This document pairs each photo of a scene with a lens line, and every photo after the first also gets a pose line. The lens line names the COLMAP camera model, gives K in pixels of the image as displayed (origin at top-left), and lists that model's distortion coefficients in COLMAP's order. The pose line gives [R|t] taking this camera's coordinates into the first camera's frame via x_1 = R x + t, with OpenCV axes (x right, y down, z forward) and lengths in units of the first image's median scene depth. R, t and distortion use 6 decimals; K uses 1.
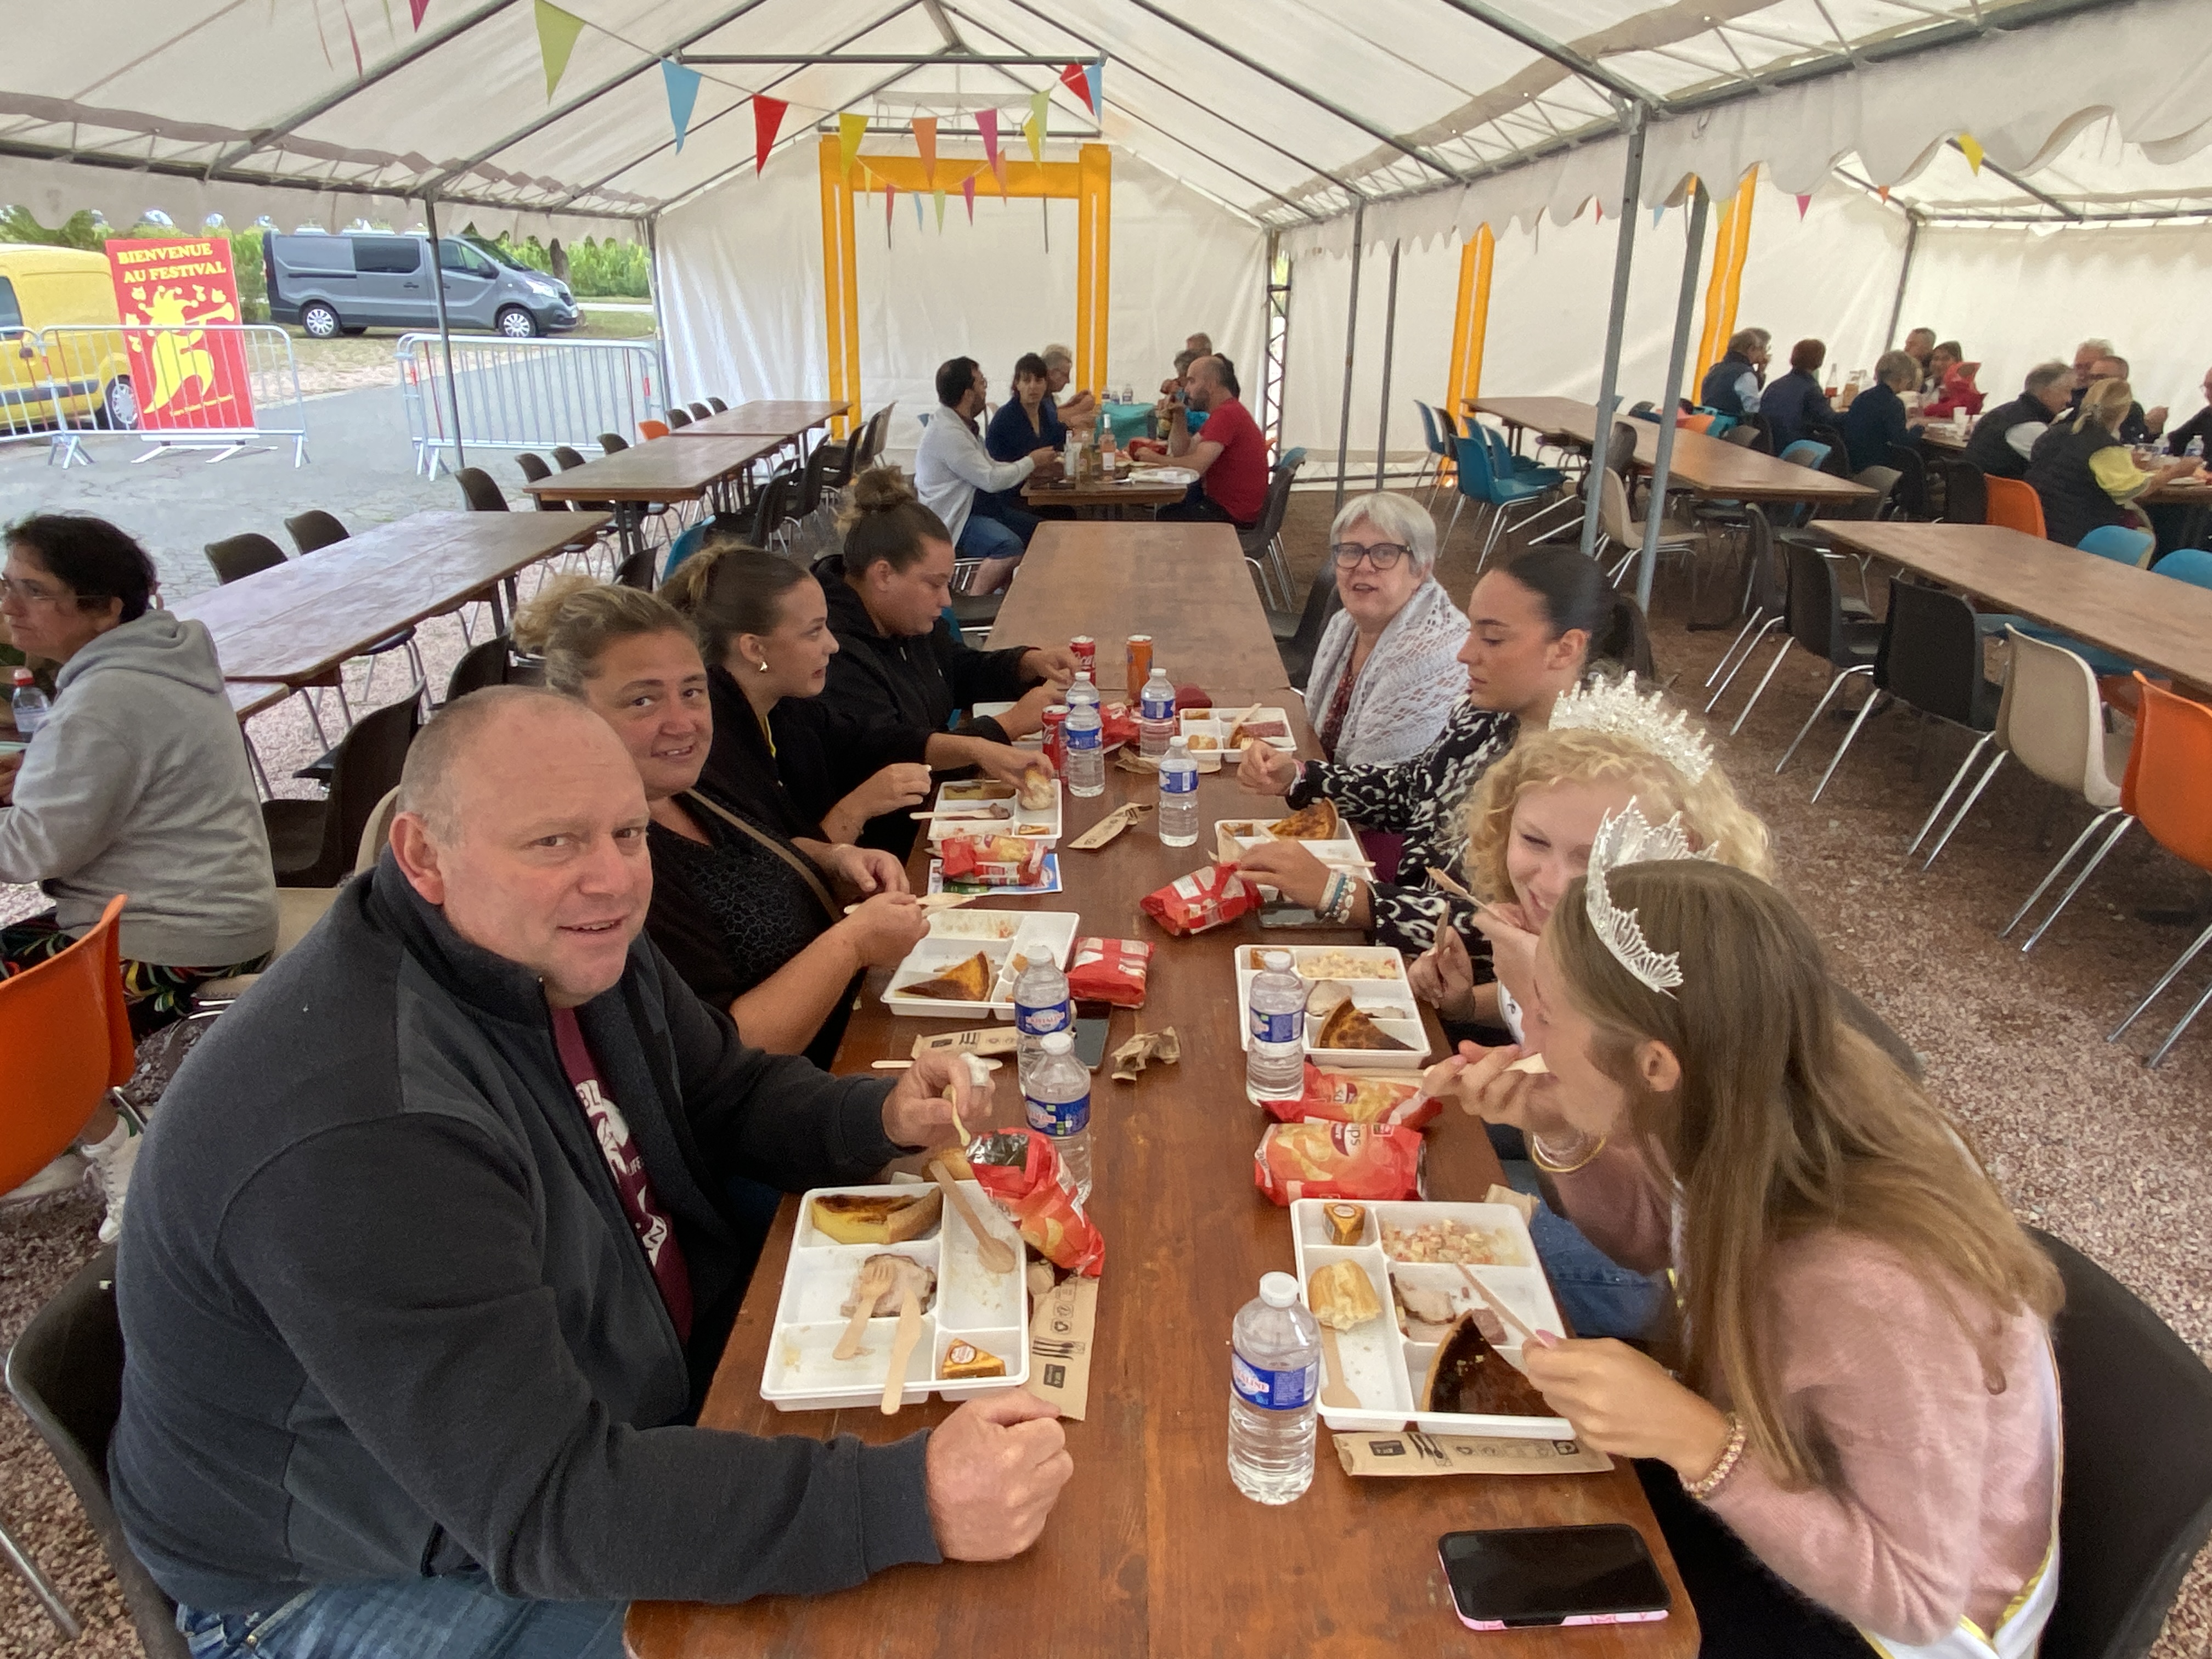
lens RADIAL K [[1463.4, 0, 1075.0], [0, 1463.4, 824.1], [0, 0, 1]] dist [0.040717, -0.034281]
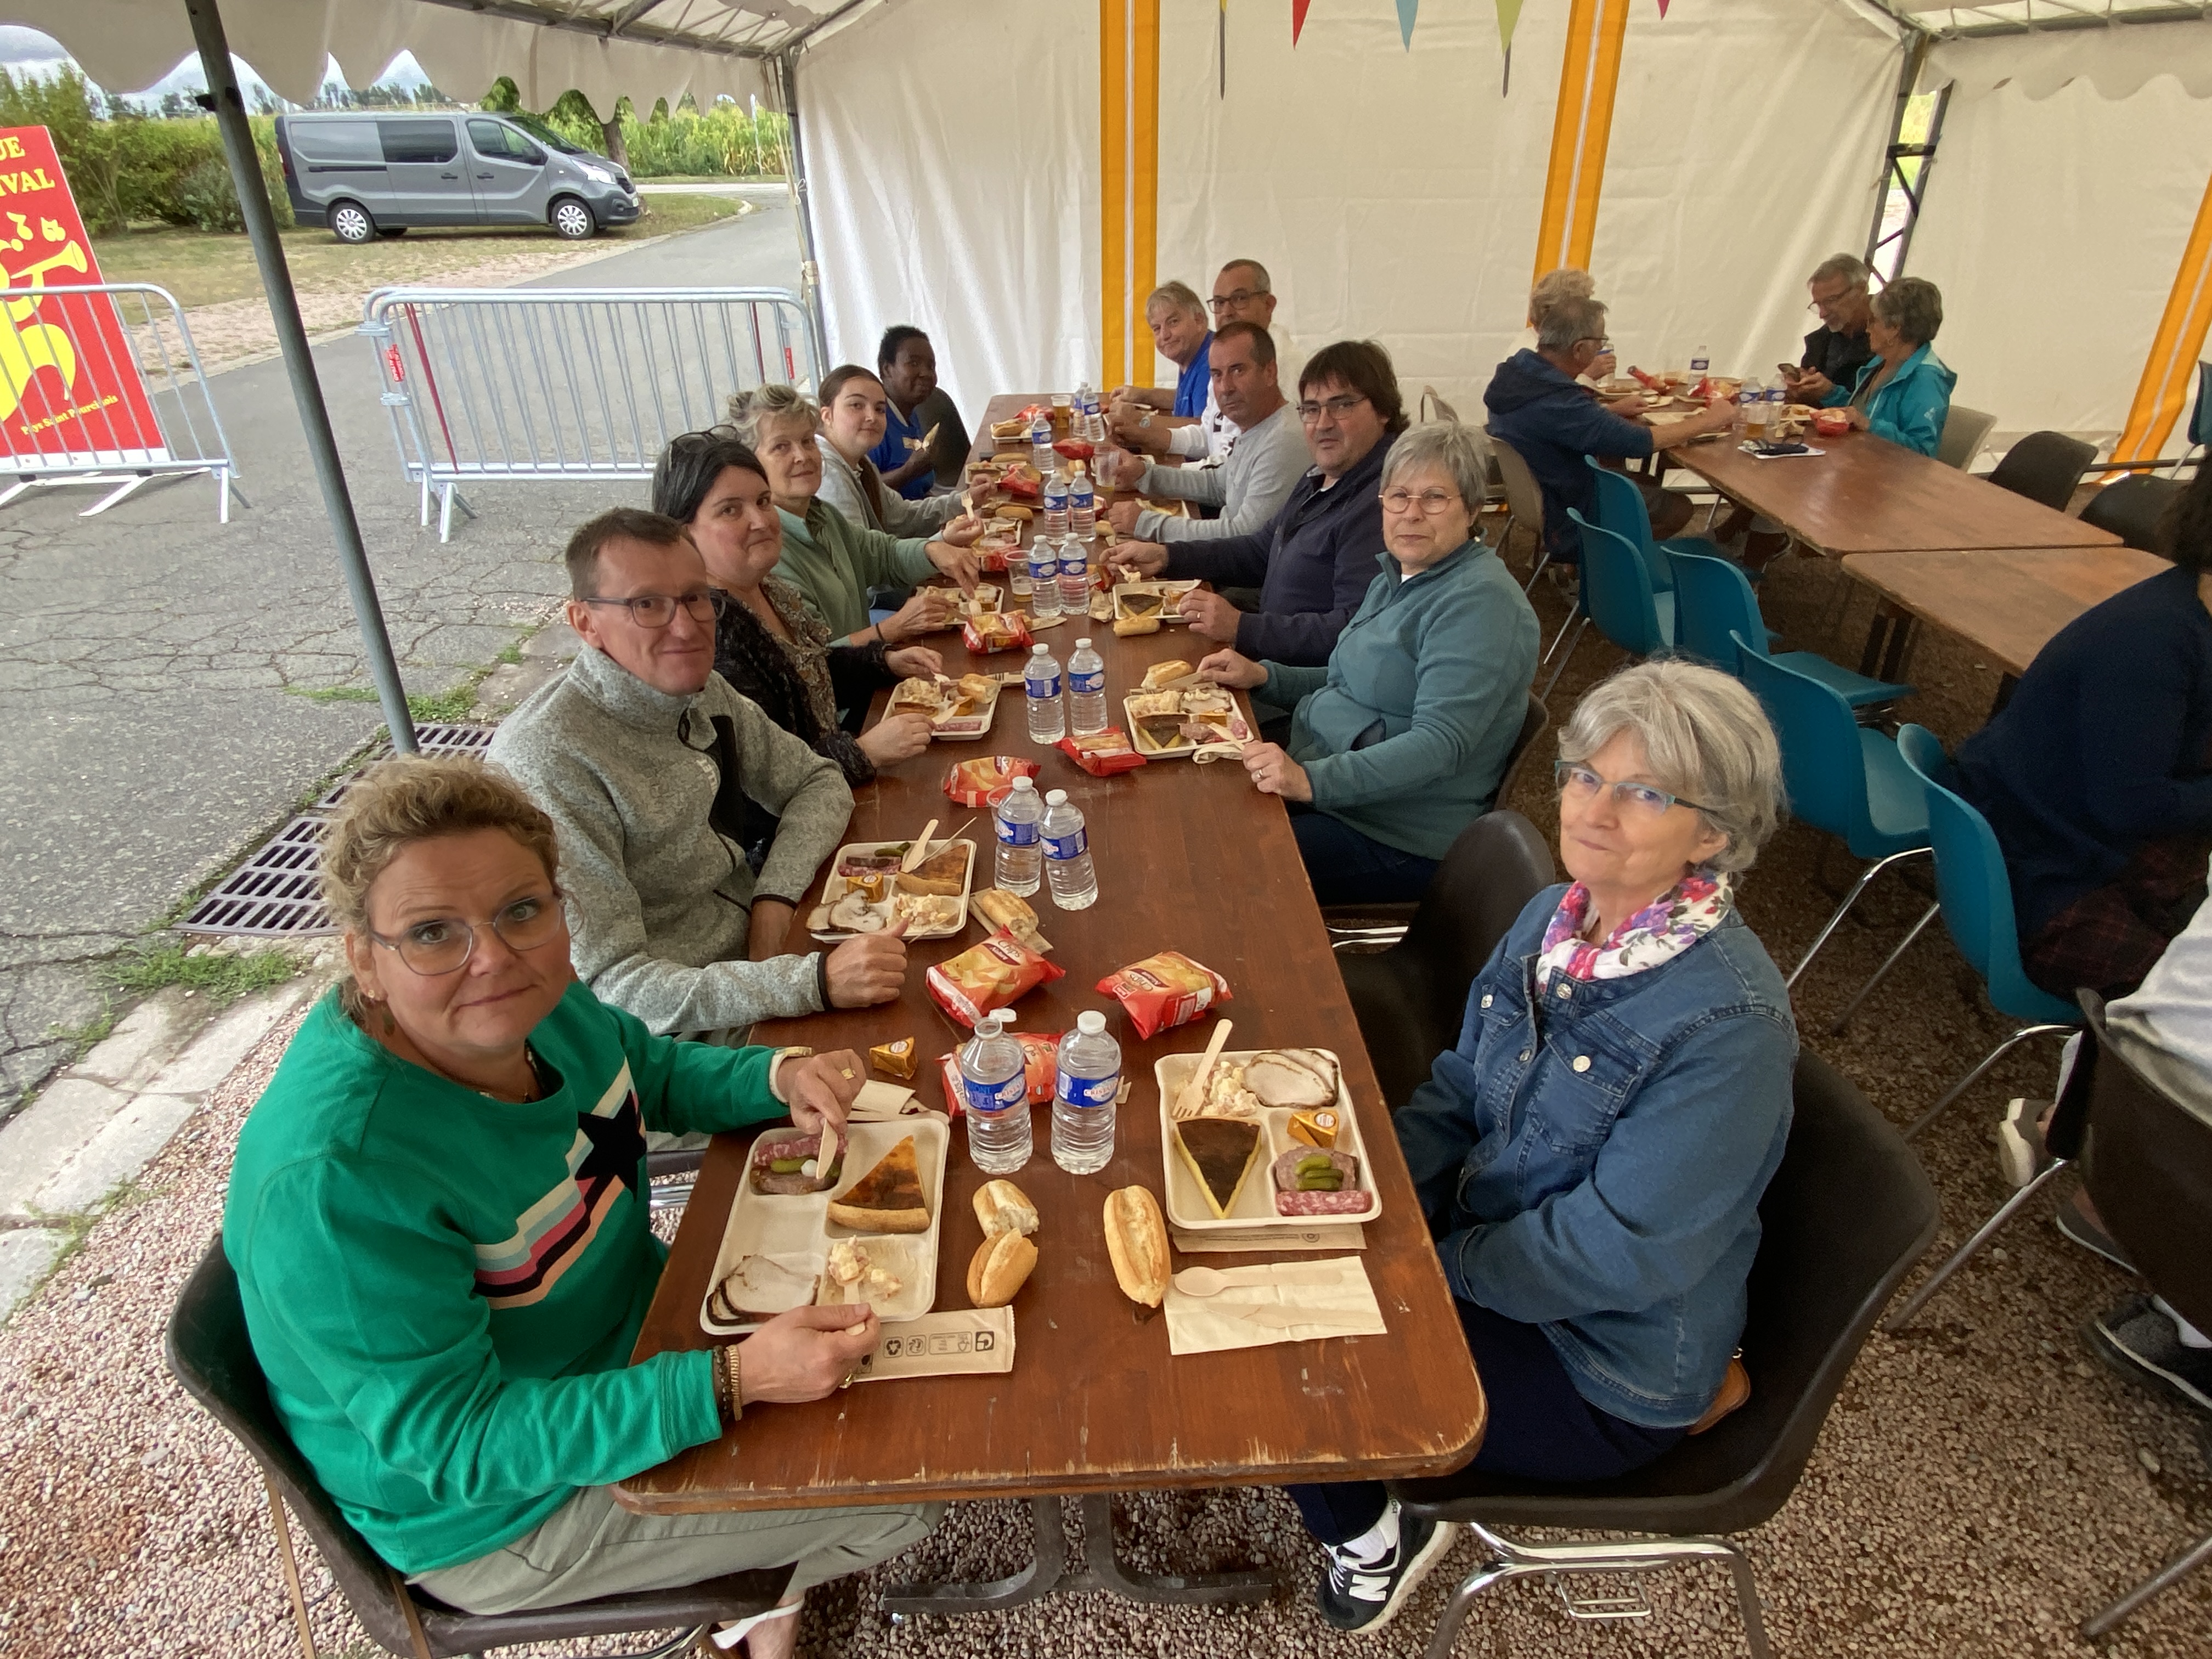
lens RADIAL K [[1268.4, 0, 1109.9], [0, 1268.4, 818.4], [0, 0, 1]] dist [0.011771, -0.010026]
pose [[0.999407, -0.034406, 0.001575, -0.212775], [0.033876, 0.990204, 0.135459, -0.227431], [-0.006220, -0.135325, 0.990782, 0.589145]]
